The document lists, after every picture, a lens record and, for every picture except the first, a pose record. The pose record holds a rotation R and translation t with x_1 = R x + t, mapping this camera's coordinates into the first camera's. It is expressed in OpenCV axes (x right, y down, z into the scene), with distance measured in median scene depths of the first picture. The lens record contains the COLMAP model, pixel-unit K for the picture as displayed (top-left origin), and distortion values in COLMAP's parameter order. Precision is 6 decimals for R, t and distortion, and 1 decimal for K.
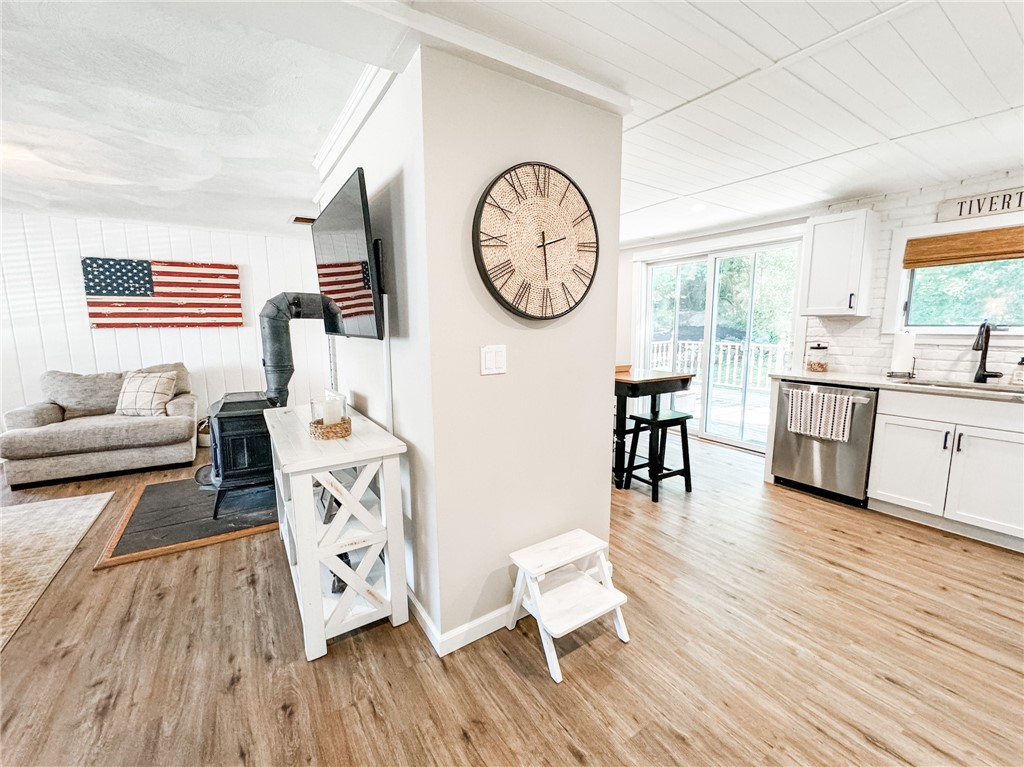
lens RADIAL K [[424.8, 0, 510.7], [0, 424.8, 384.2], [0, 0, 1]] dist [0.000454, 0.000016]
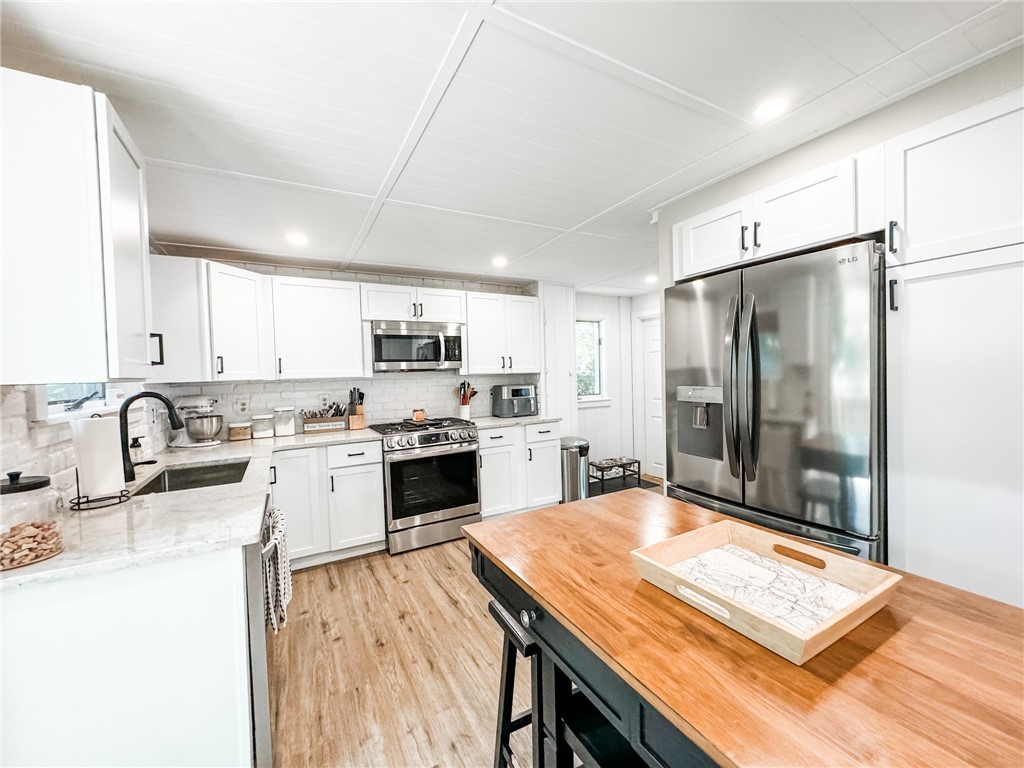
lens RADIAL K [[408.7, 0, 510.9], [0, 408.7, 383.8], [0, 0, 1]] dist [-0.002217, 0.000282]
pose [[-0.997309, 0.030774, 0.066545, 0.370918], [0.041319, 0.985694, 0.163403, -0.203266], [-0.060565, 0.165713, -0.984312, 1.343490]]
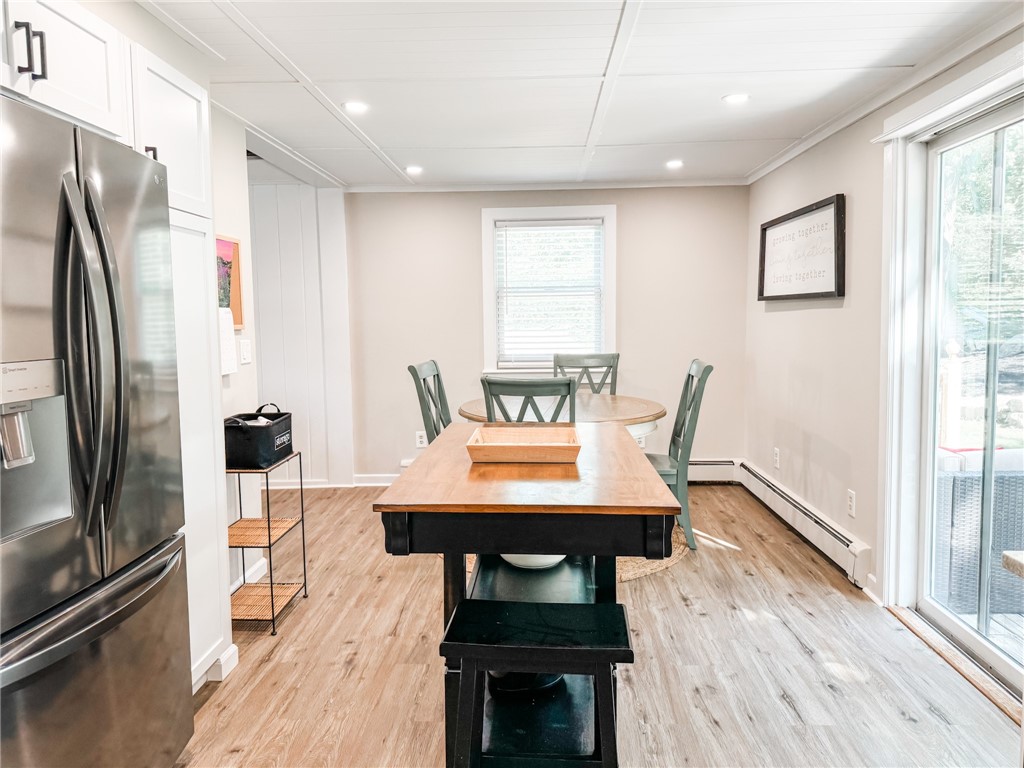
lens RADIAL K [[723.2, 0, 506.2], [0, 723.2, 377.3], [0, 0, 1]] dist [0.052591, -0.084169]
pose [[0.809861, 0.044904, -0.584901, 0.630240], [-0.075182, 0.996789, -0.027573, -0.088342], [0.581785, 0.066304, 0.810636, 0.539175]]
